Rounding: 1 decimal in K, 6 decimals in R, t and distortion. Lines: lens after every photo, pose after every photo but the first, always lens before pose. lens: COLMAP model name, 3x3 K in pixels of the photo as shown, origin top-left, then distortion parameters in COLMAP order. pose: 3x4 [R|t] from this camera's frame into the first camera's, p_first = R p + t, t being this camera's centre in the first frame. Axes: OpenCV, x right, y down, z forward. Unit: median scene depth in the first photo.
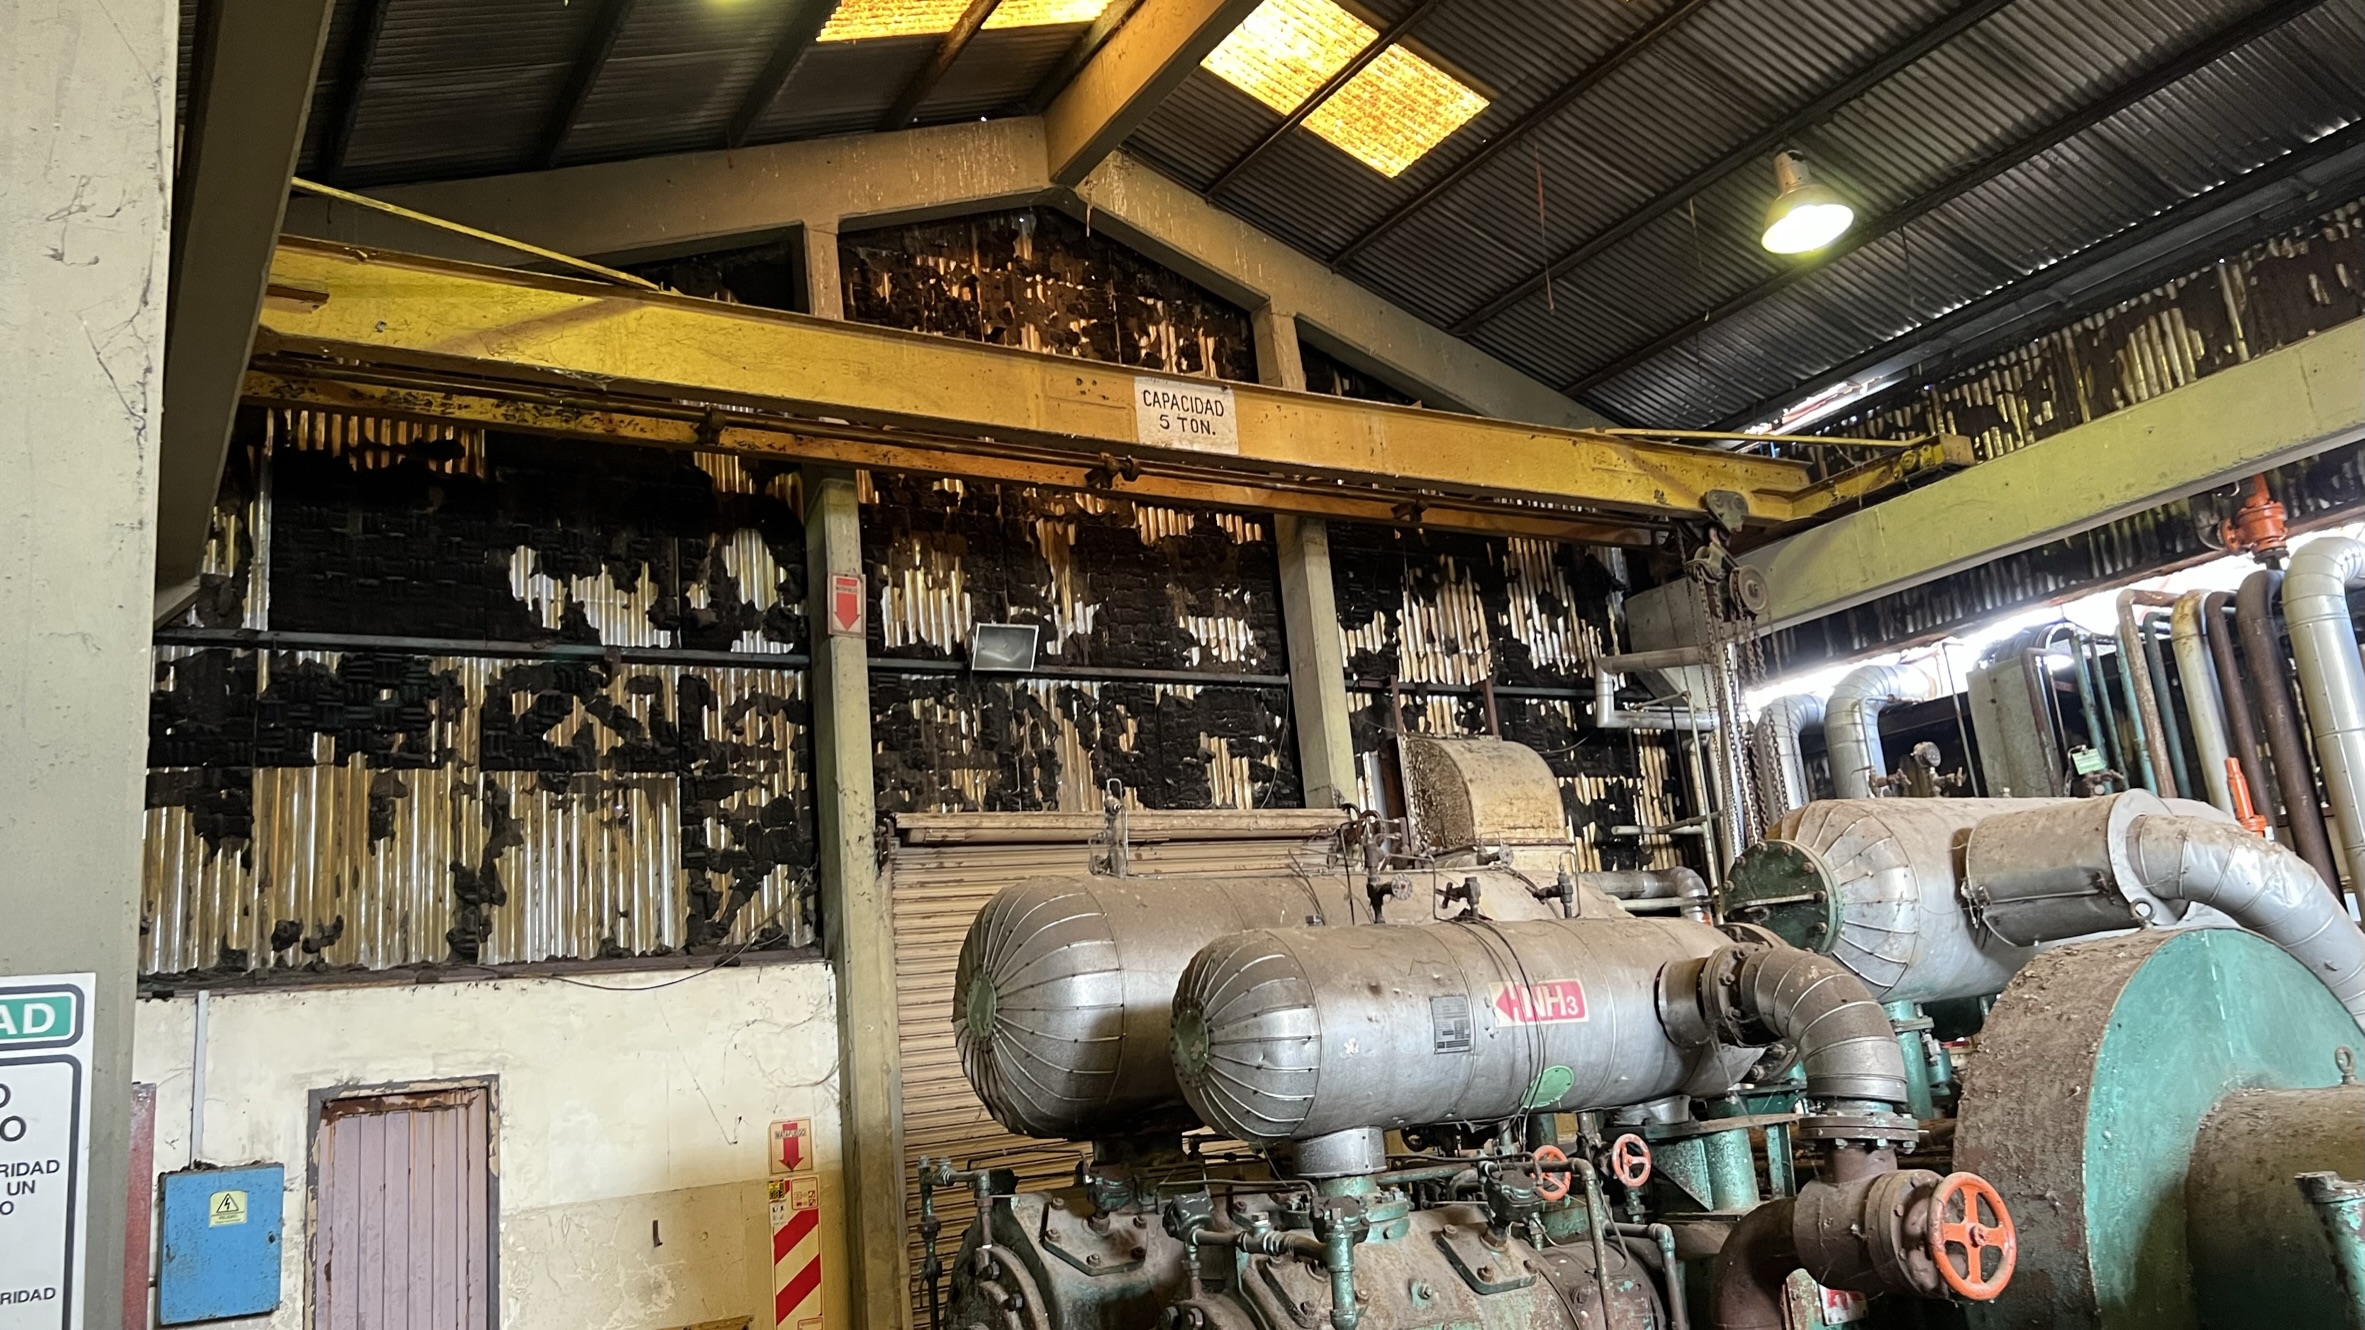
lens RADIAL K [[1762.4, 0, 1202.8], [0, 1762.4, 651.4], [0, 0, 1]] dist [0.042207, -0.041684]
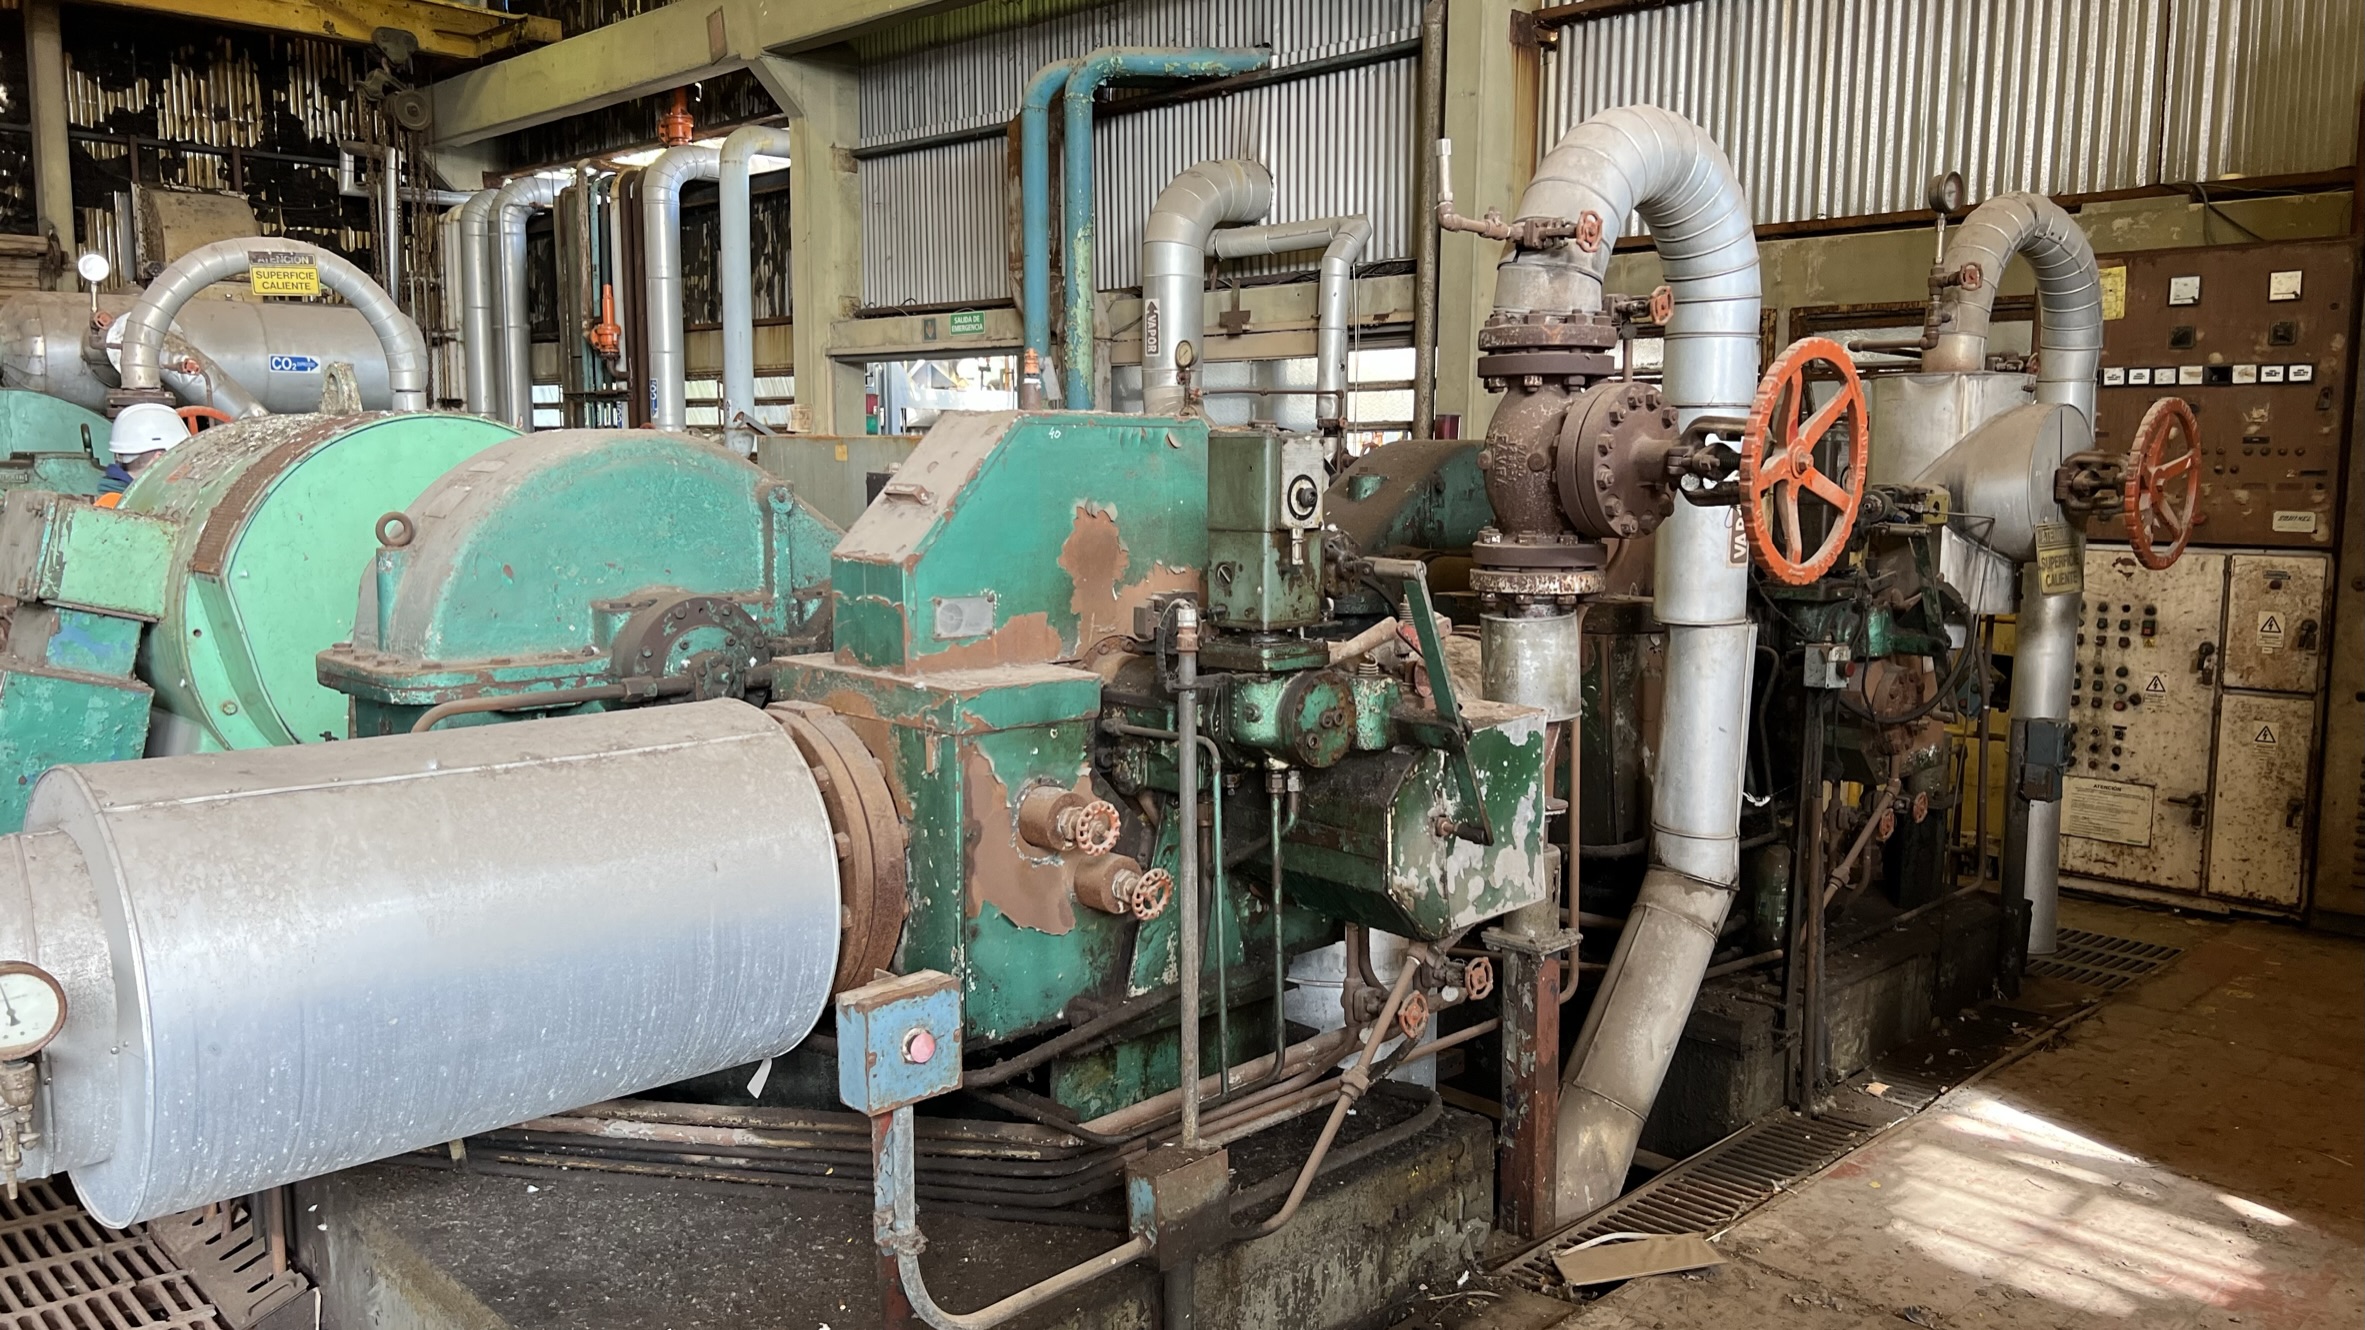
lens RADIAL K [[1780.3, 0, 1174.5], [0, 1780.3, 650.6], [0, 0, 1]] dist [0.065834, -0.081879]
pose [[0.970513, 0.078682, 0.227847, 1.161308], [-0.150387, 0.936352, 0.317221, -0.334656], [-0.188386, -0.342132, 0.920574, -0.982136]]
